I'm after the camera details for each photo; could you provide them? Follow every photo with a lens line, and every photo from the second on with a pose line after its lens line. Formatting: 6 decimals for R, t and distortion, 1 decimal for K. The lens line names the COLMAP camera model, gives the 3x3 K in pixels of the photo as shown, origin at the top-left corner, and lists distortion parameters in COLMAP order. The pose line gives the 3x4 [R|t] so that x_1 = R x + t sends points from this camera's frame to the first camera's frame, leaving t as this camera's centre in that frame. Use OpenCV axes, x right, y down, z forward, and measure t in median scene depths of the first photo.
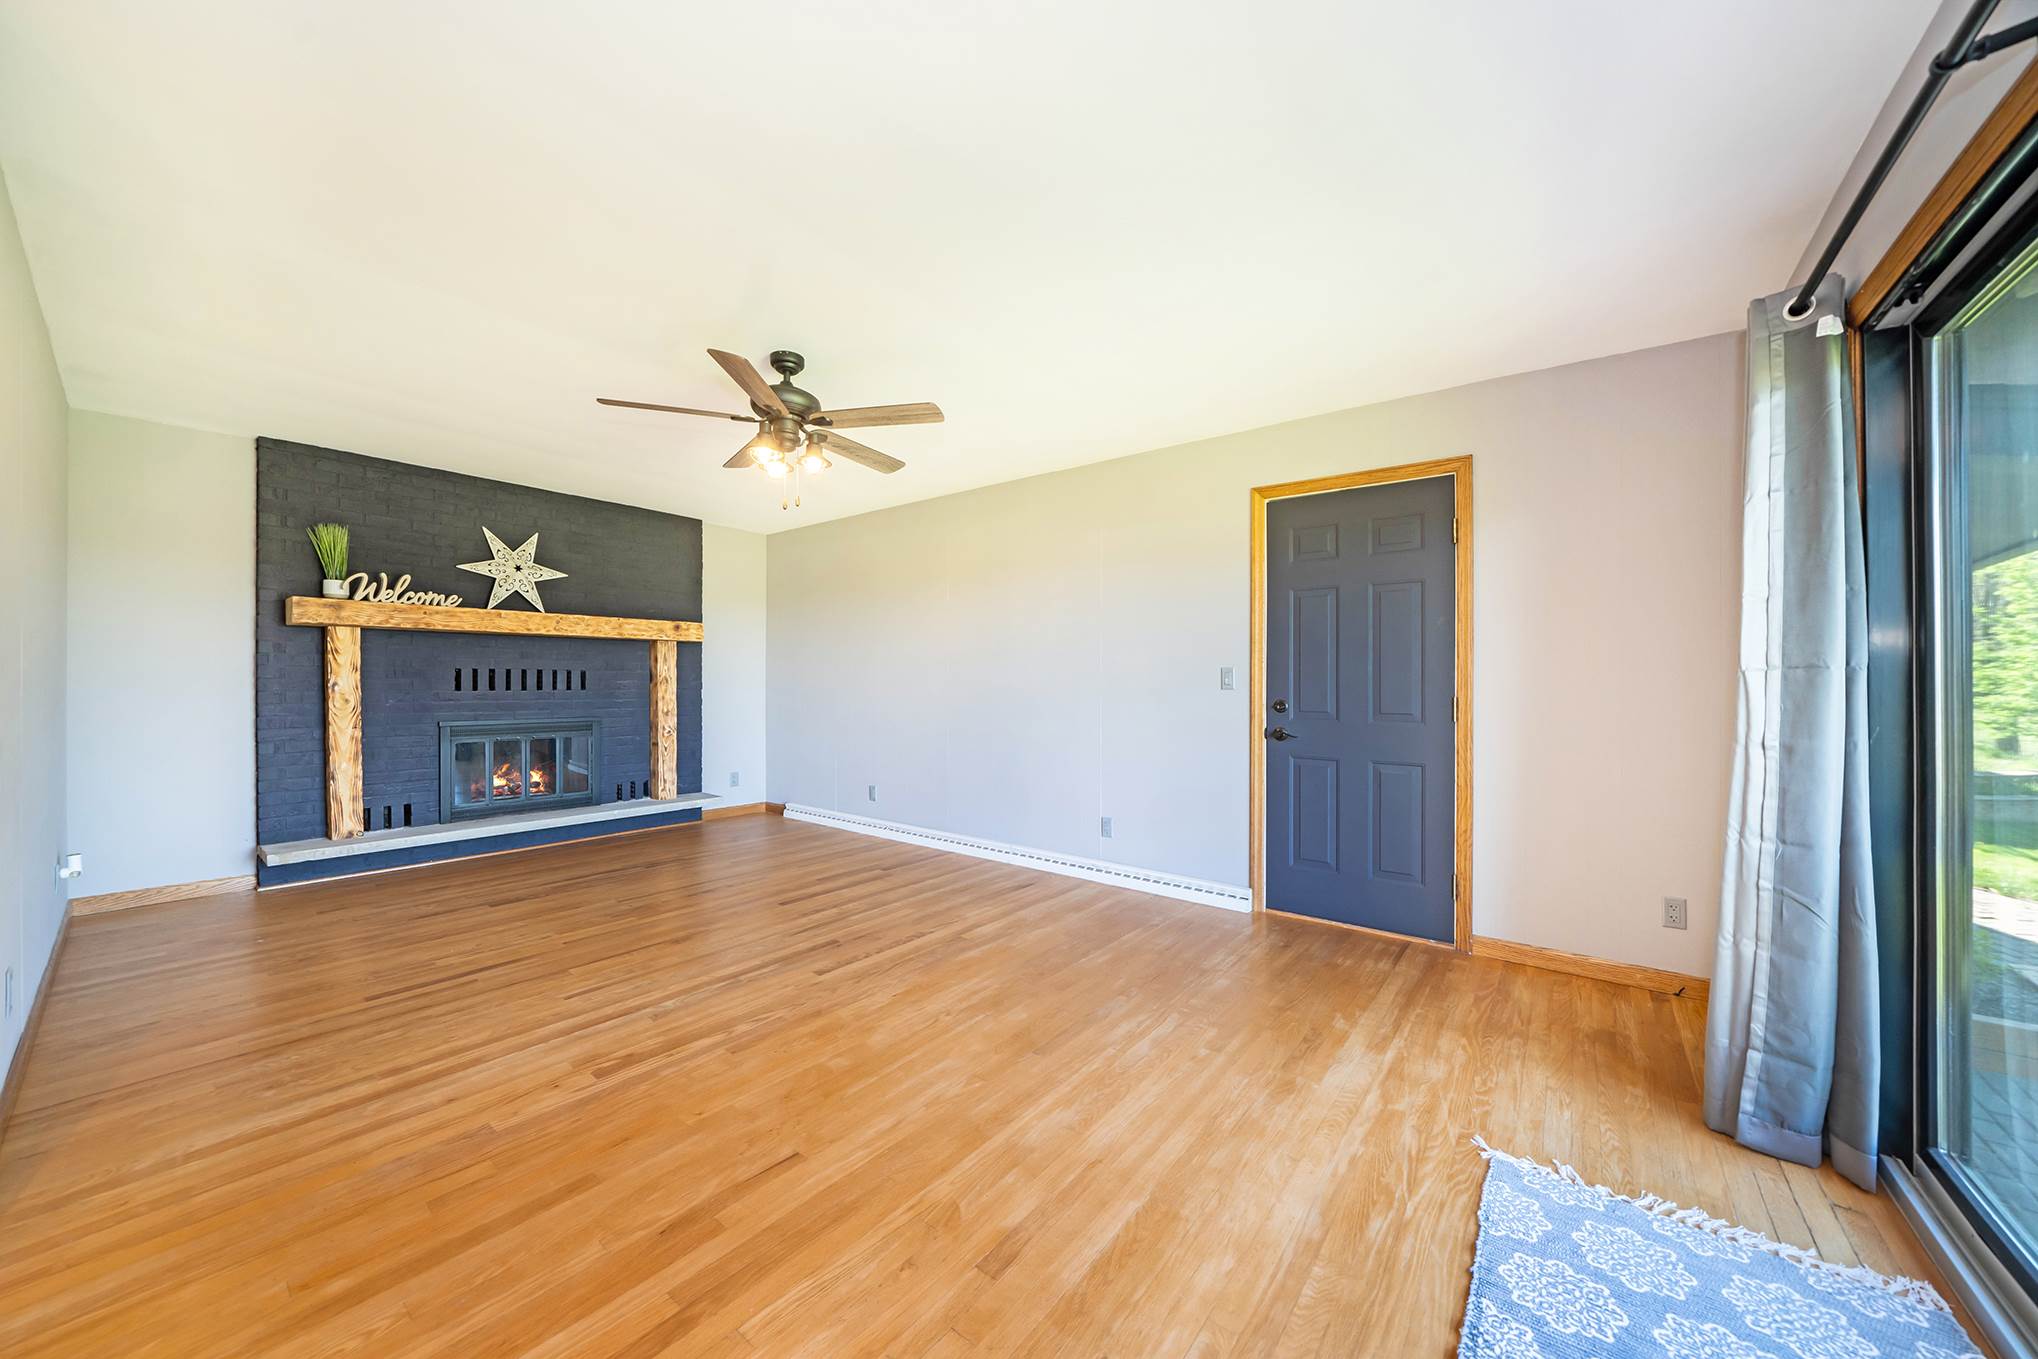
lens RADIAL K [[695.9, 0, 1016.5], [0, 695.9, 680.6], [0, 0, 1]] dist [-0.001671, -0.000068]
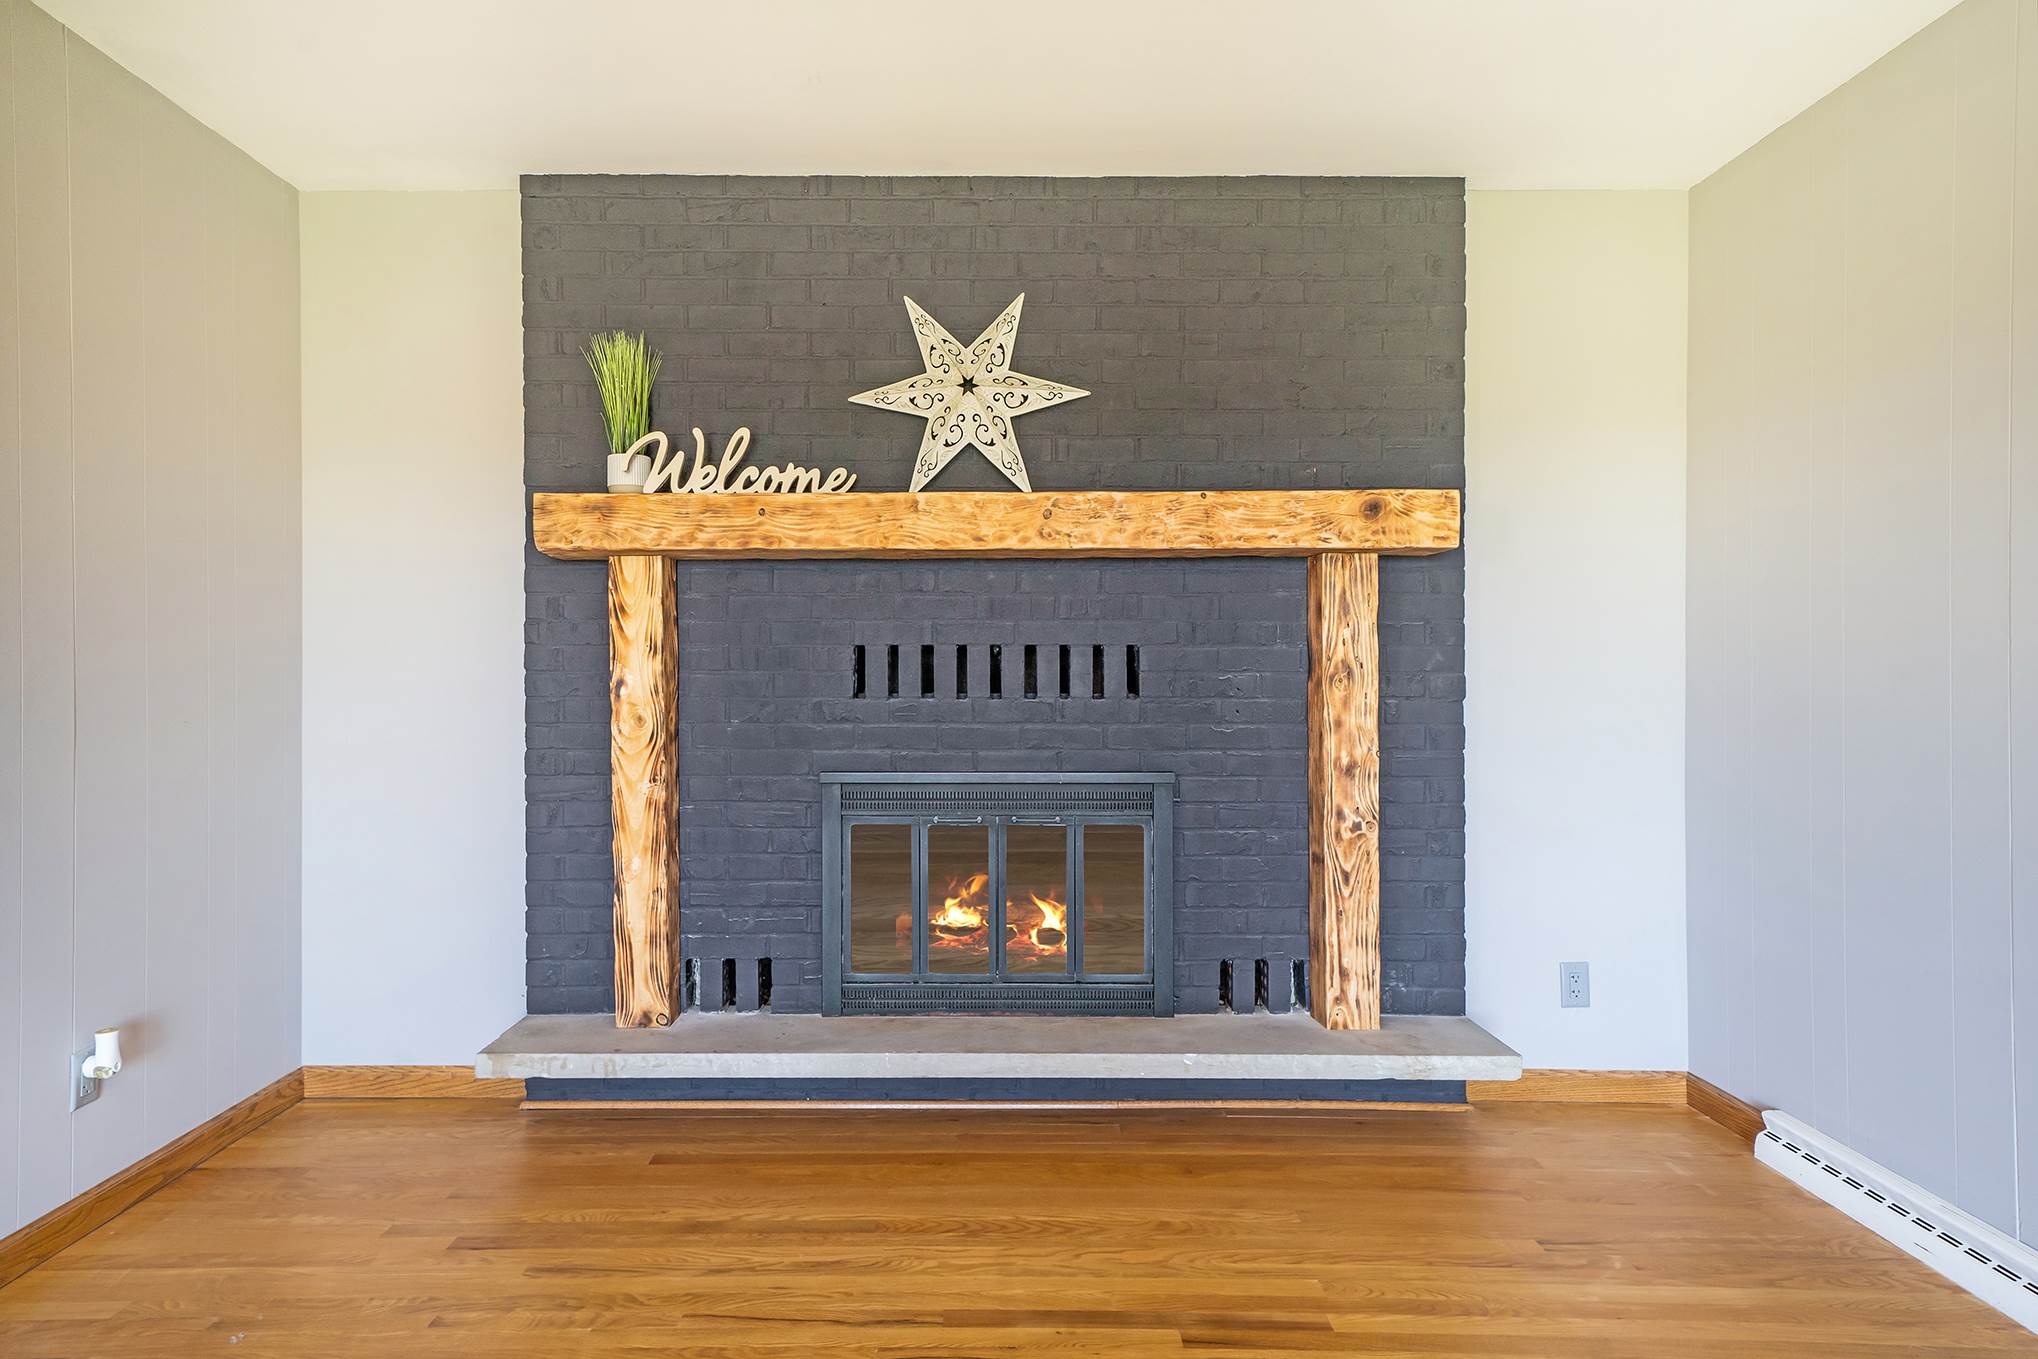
lens RADIAL K [[1143.3, 0, 1014.6], [0, 1143.3, 665.3], [0, 0, 1]] dist [0.016185, 0.000776]
pose [[0.613413, -0.004730, -0.789748, -0.196818], [0.005126, 0.999985, -0.002008, -0.003068], [0.789746, -0.002816, 0.613428, 0.630749]]
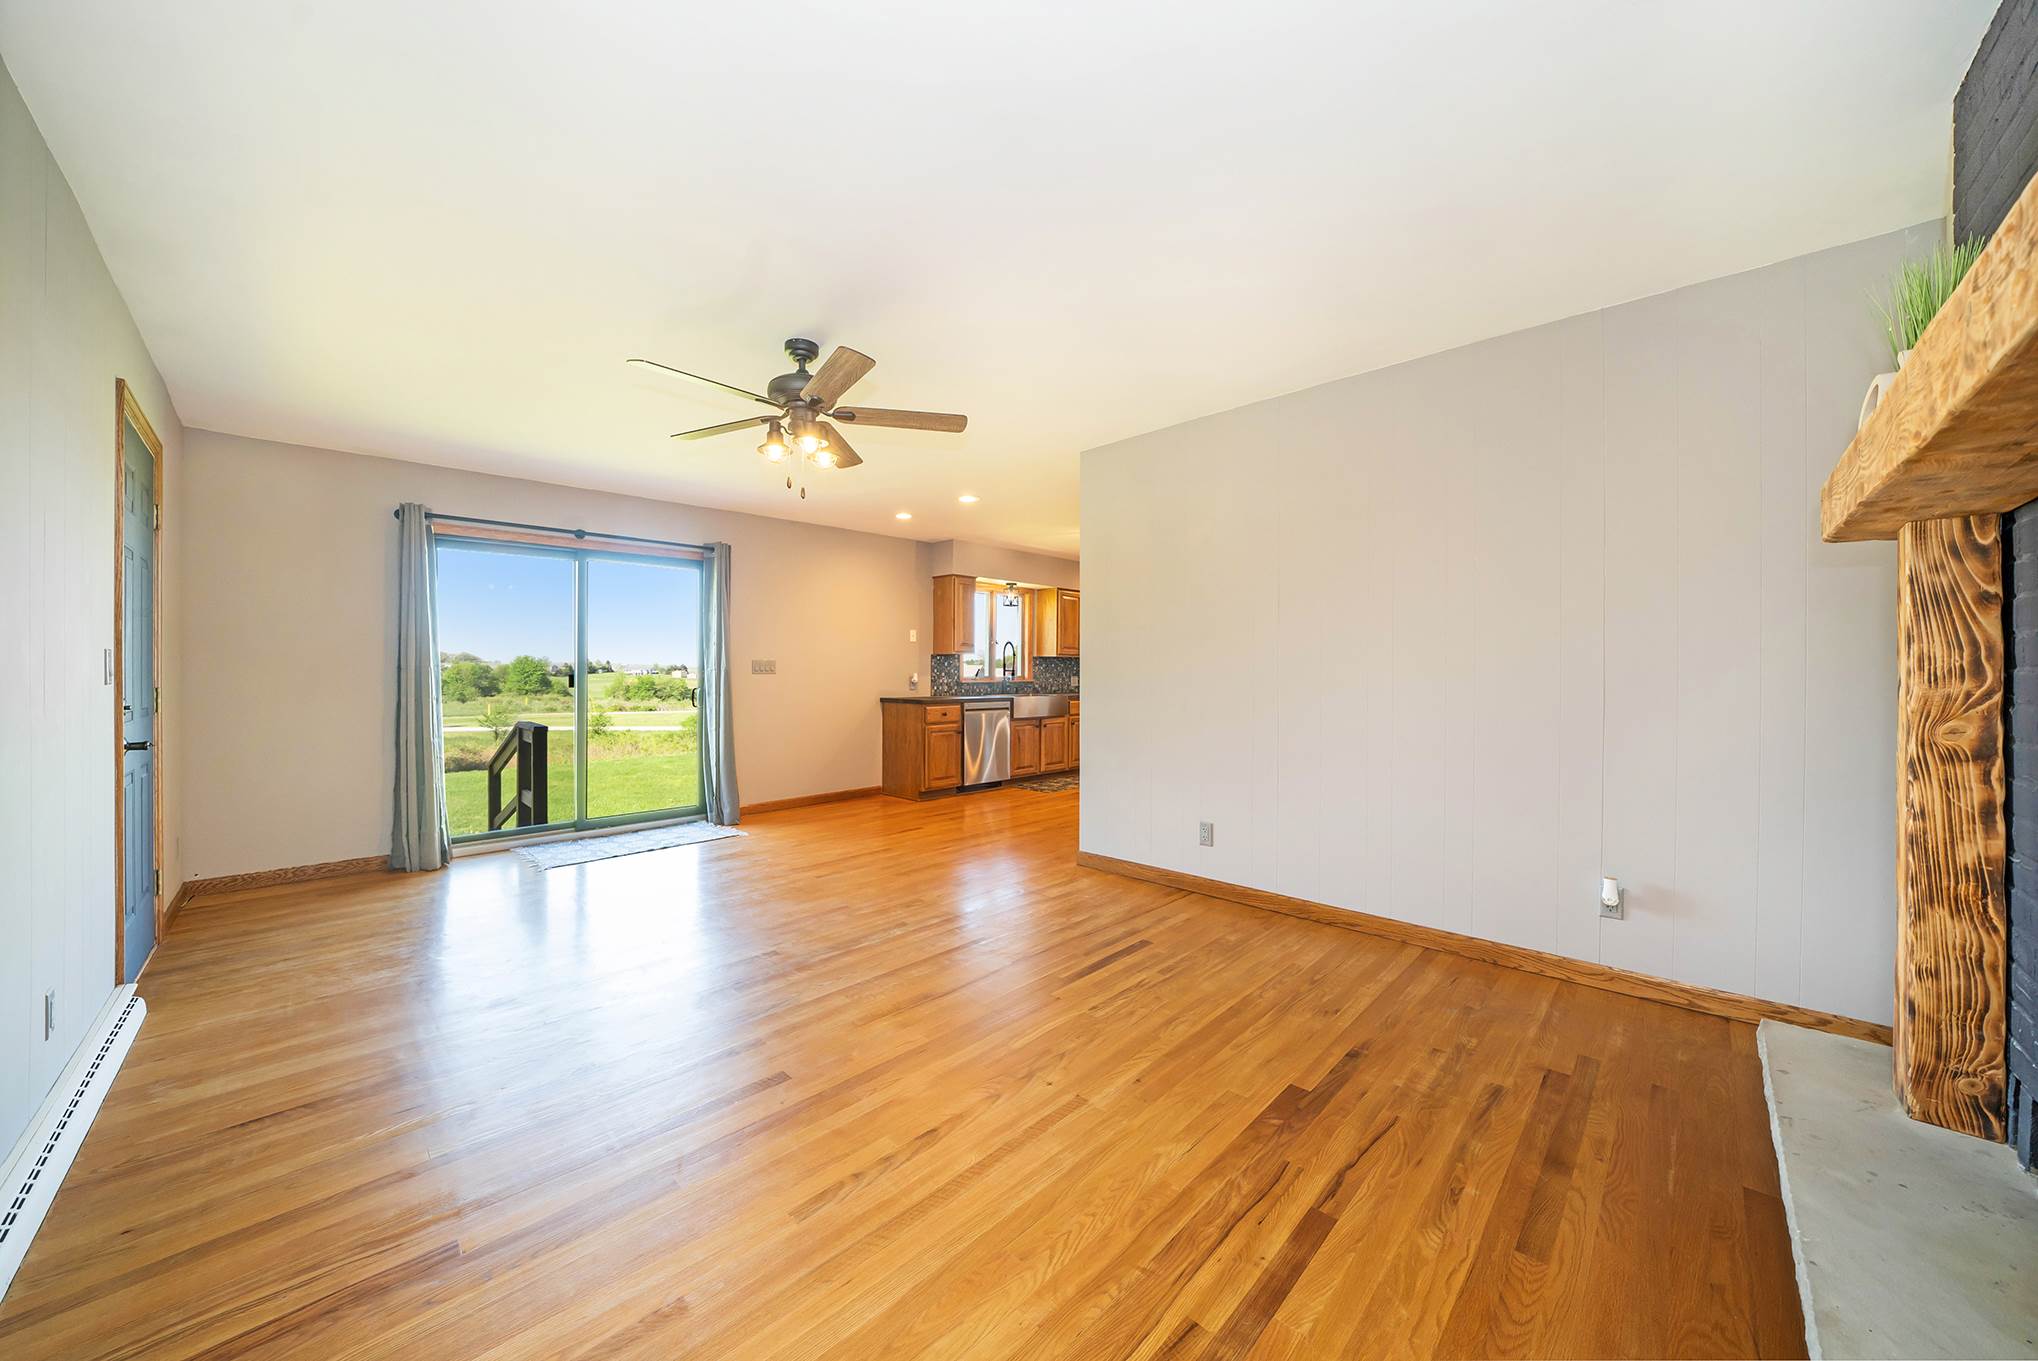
lens RADIAL K [[695.9, 0, 1013.7], [0, 695.9, 671.1], [0, 0, 1]] dist [-0.001671, -0.000068]
pose [[-0.994437, 0.002949, 0.105293, -0.473653], [0.002942, 0.999996, -0.000227, -0.004575], [-0.105293, 0.000084, -0.994441, 1.256532]]
